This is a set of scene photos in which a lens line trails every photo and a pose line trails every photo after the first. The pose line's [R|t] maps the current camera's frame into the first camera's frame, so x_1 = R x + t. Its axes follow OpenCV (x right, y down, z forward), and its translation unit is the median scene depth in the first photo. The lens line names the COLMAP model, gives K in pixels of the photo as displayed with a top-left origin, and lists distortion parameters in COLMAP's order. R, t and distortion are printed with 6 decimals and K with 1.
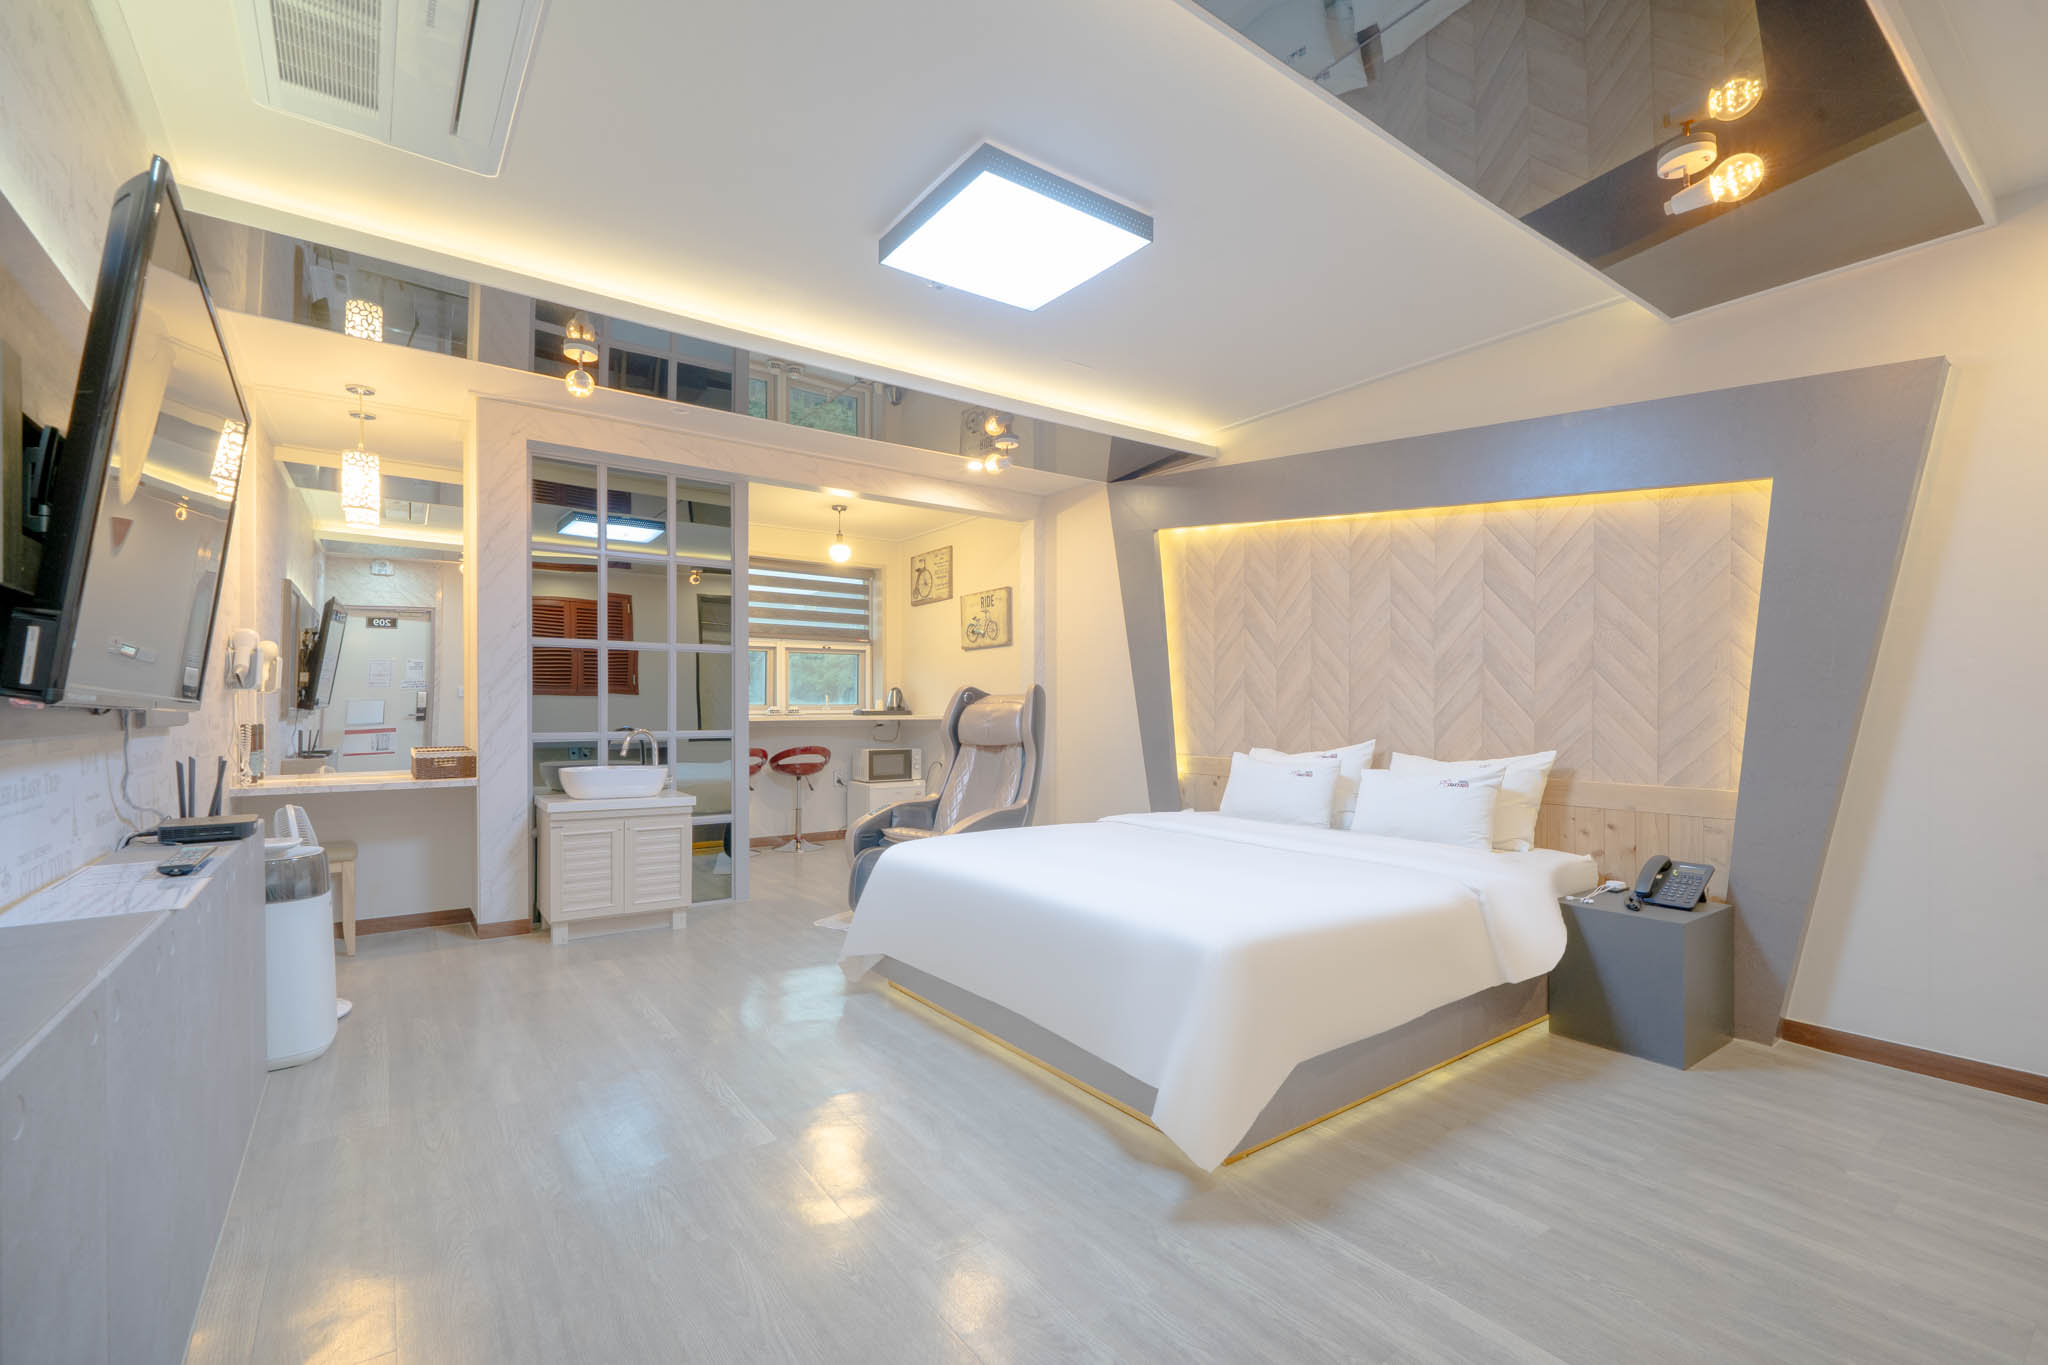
lens RADIAL K [[910.1, 0, 1024.0], [0, 910.1, 682.5], [0, 0, 1]] dist [-0.003923, -0.000414]
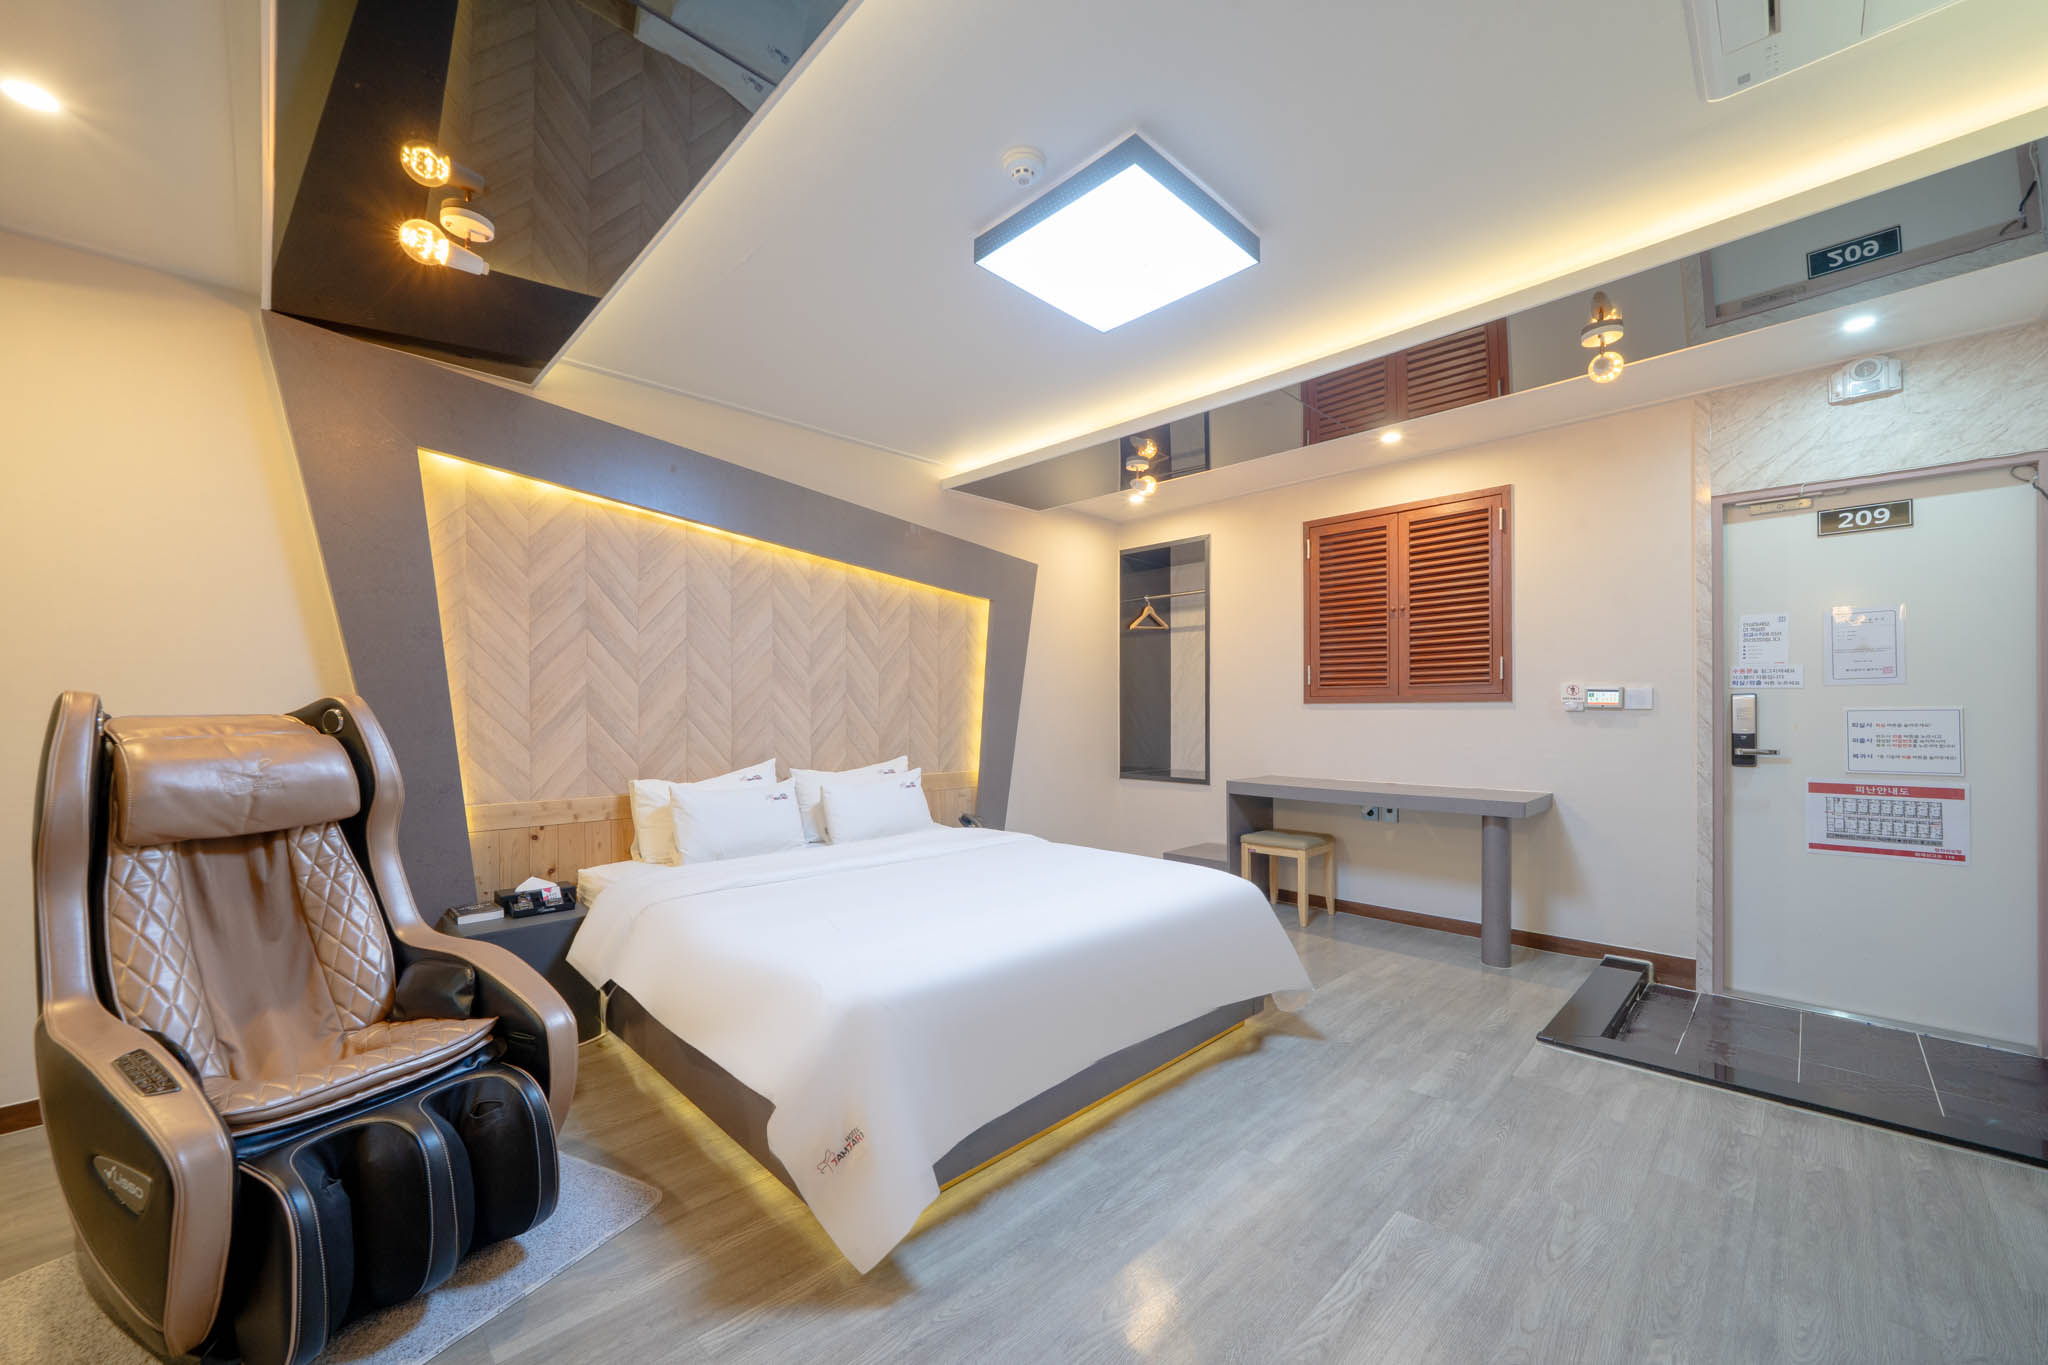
lens RADIAL K [[796.7, 0, 1018.8], [0, 796.7, 707.5], [0, 0, 1]] dist [-0.002065, -0.000004]
pose [[-0.162623, -0.003622, 0.986682, -0.594003], [-0.030851, 0.999523, -0.001416, -0.004052], [-0.986206, -0.030671, -0.162657, 0.893555]]
